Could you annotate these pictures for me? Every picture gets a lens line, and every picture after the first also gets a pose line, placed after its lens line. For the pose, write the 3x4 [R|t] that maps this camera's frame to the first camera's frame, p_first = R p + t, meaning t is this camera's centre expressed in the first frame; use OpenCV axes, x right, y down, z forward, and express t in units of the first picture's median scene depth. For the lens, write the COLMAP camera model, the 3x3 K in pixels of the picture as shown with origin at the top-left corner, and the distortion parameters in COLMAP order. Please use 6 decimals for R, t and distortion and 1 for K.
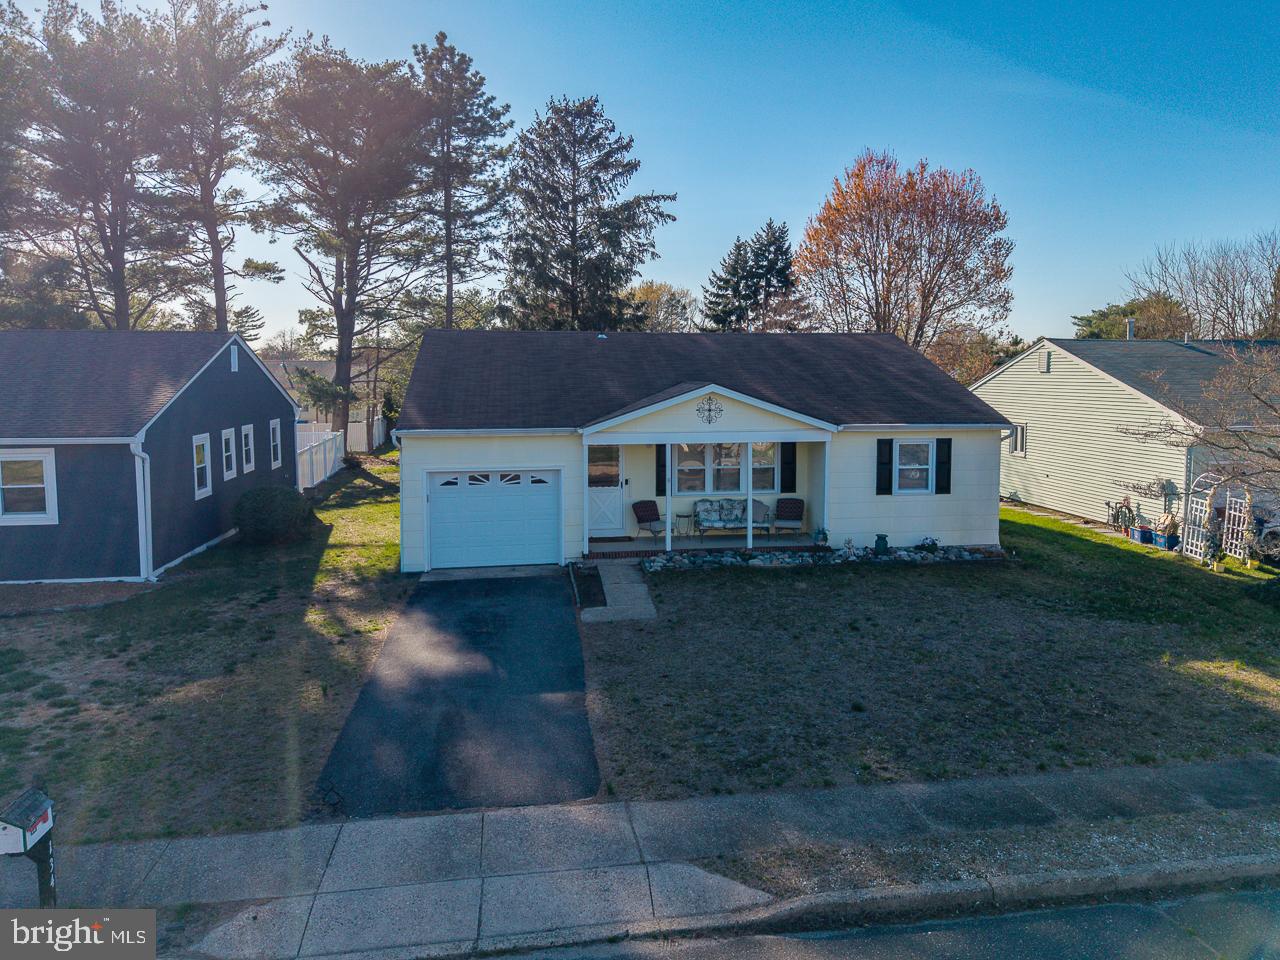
lens RADIAL K [[859.5, 0, 675.0], [0, 859.5, 449.6], [0, 0, 1]] dist [0.010600, -0.004566]
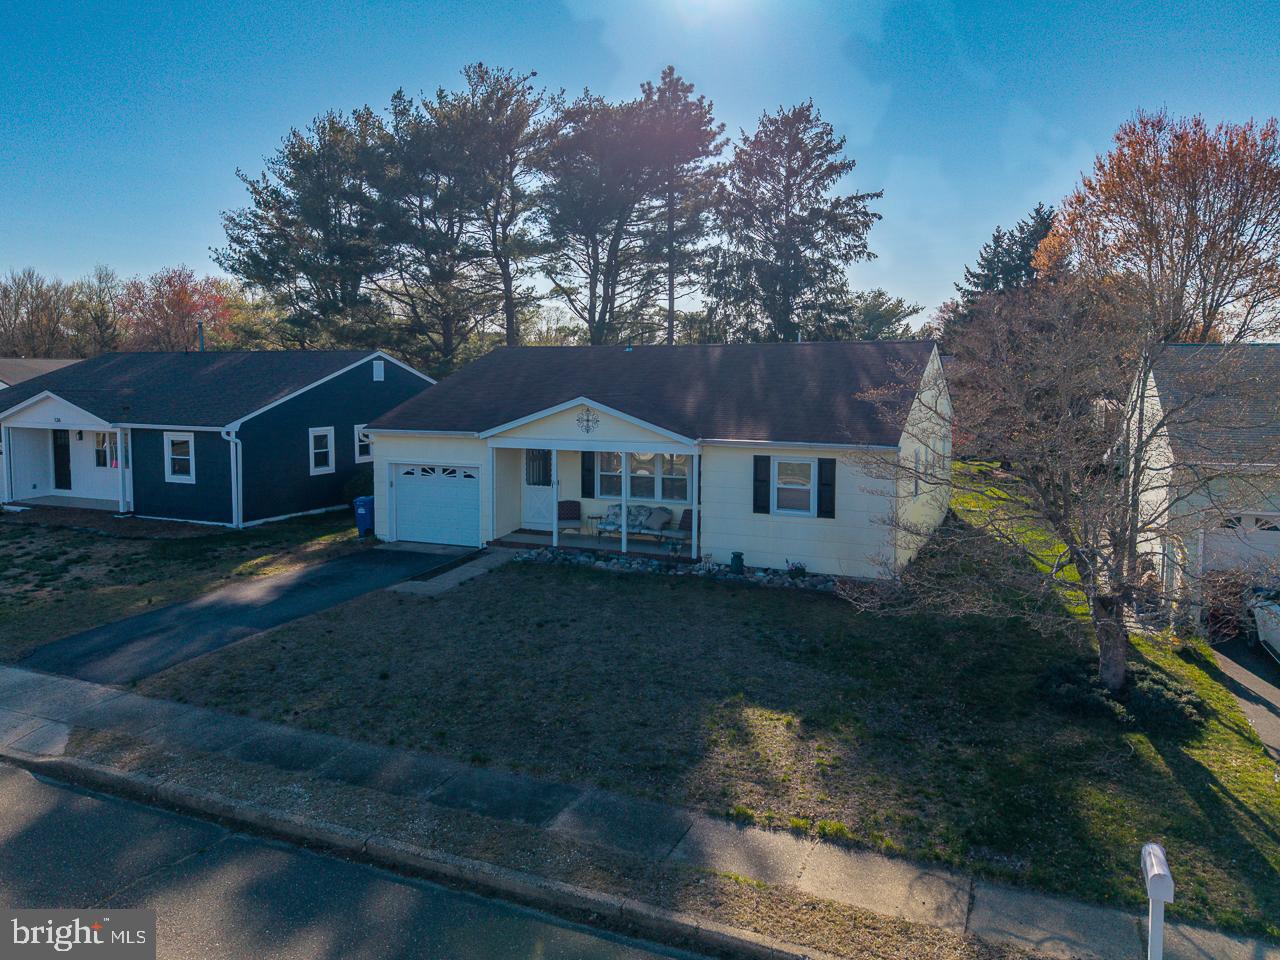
lens RADIAL K [[877.7, 0, 644.3], [0, 877.7, 452.2], [0, 0, 1]] dist [0.007290, -0.002076]
pose [[0.851803, 0.048355, -0.521626, 0.663768], [-0.048034, 0.998746, 0.014146, -0.024419], [0.521656, 0.013006, 0.853057, 0.089268]]
